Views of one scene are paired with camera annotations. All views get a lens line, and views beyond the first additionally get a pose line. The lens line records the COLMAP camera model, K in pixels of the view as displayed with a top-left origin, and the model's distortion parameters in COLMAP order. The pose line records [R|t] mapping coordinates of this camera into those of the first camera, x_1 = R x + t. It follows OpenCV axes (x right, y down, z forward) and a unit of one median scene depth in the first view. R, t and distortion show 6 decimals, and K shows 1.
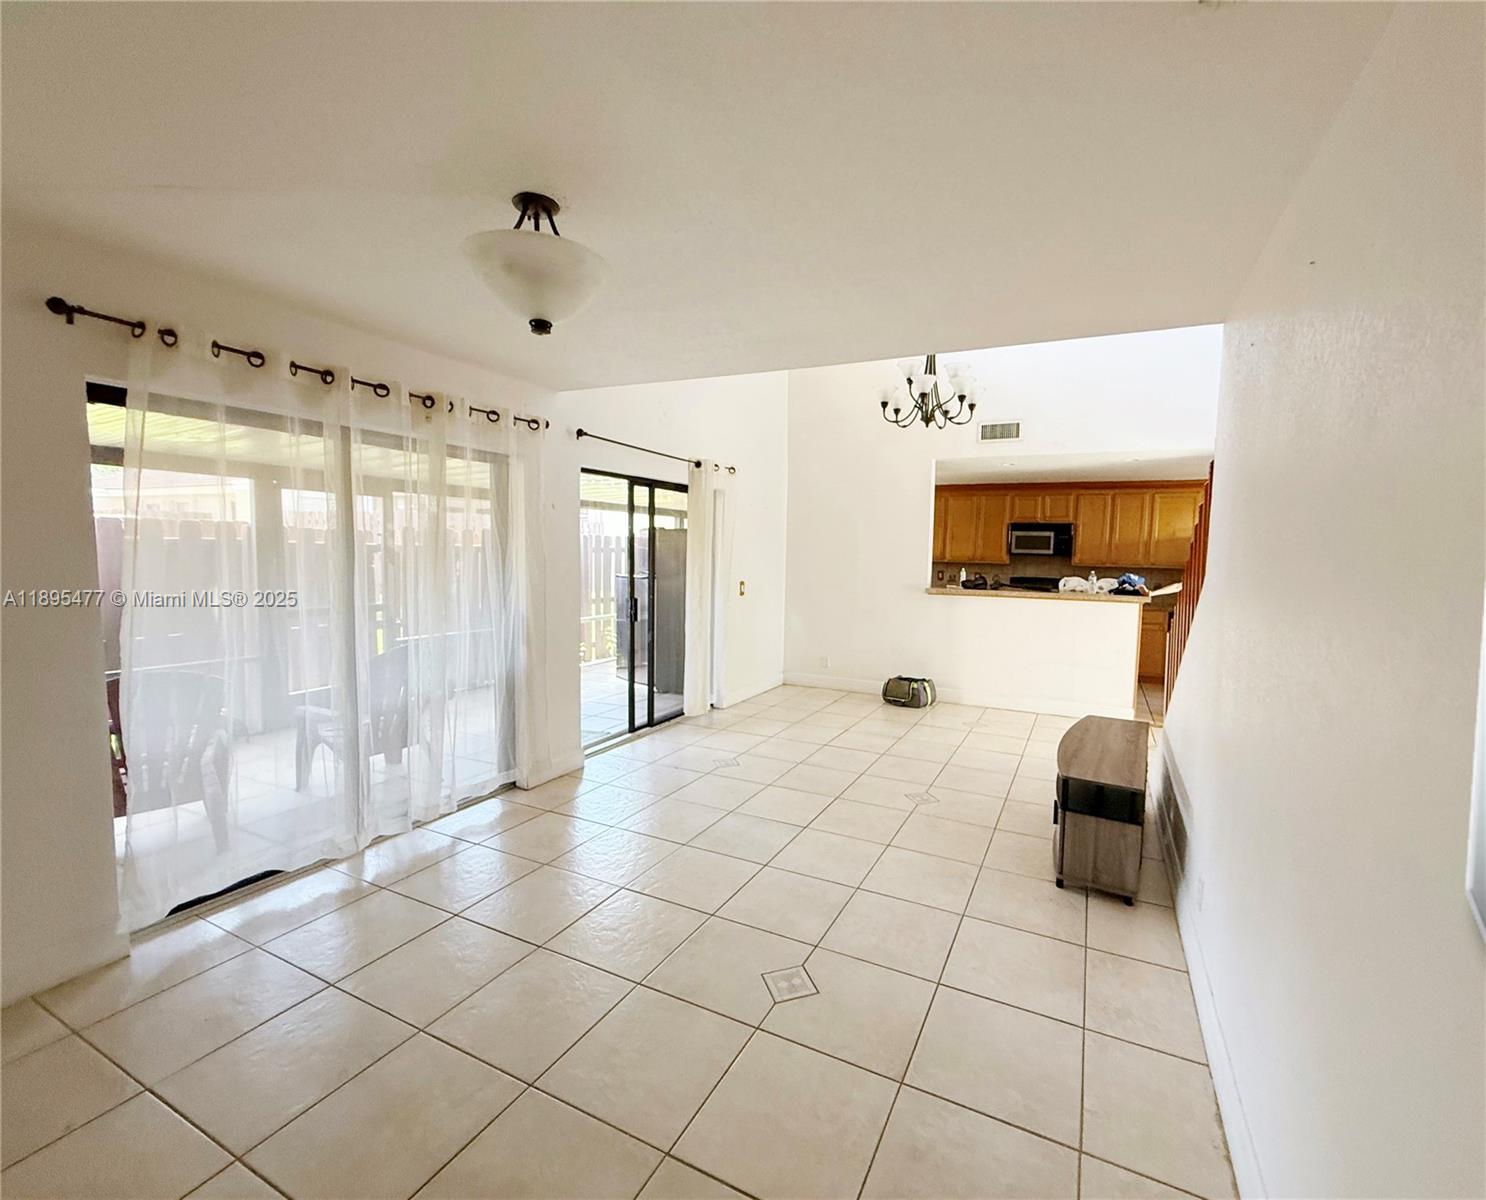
lens RADIAL K [[640.4, 0, 798.3], [0, 640.4, 582.4], [0, 0, 1]] dist [-0.000548, 0.000652]
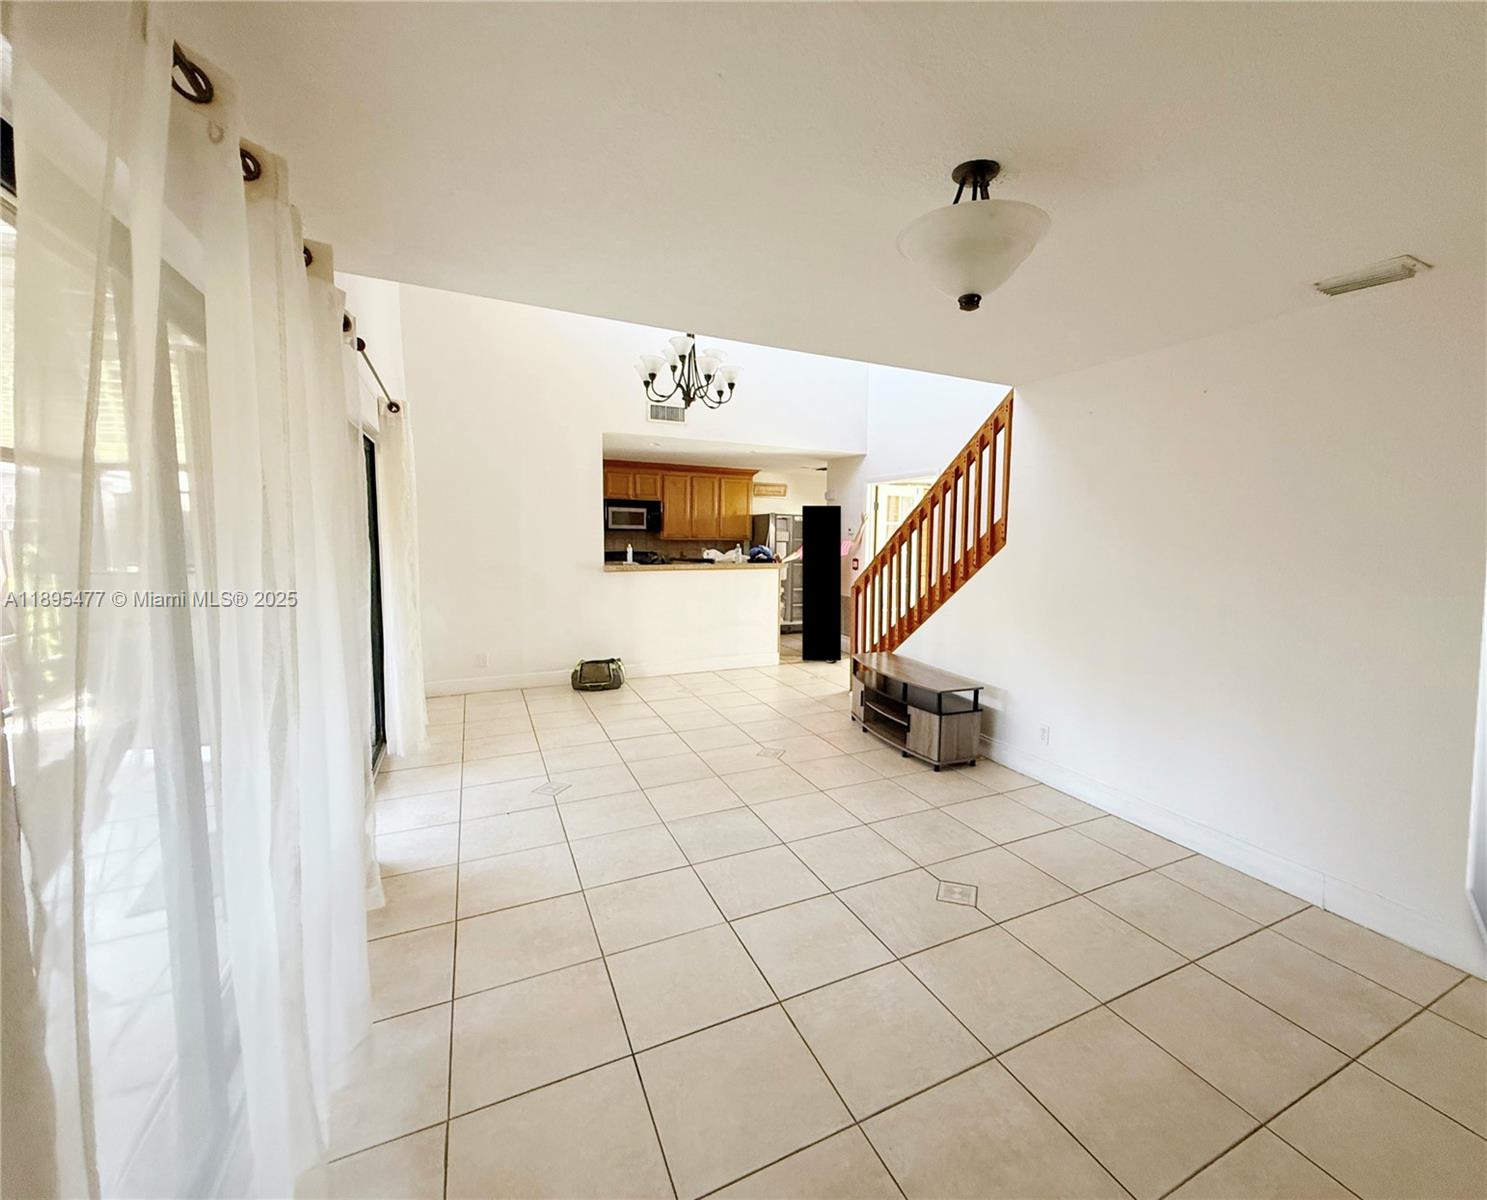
lens RADIAL K [[635.0, 0, 803.5], [0, 635.0, 584.2], [0, 0, 1]] dist [-0.000056, 0.000148]
pose [[0.613697, -0.075697, 0.785904, -0.382913], [0.038963, 0.997084, 0.065612, -0.015420], [-0.788579, -0.009645, 0.614857, 0.176387]]
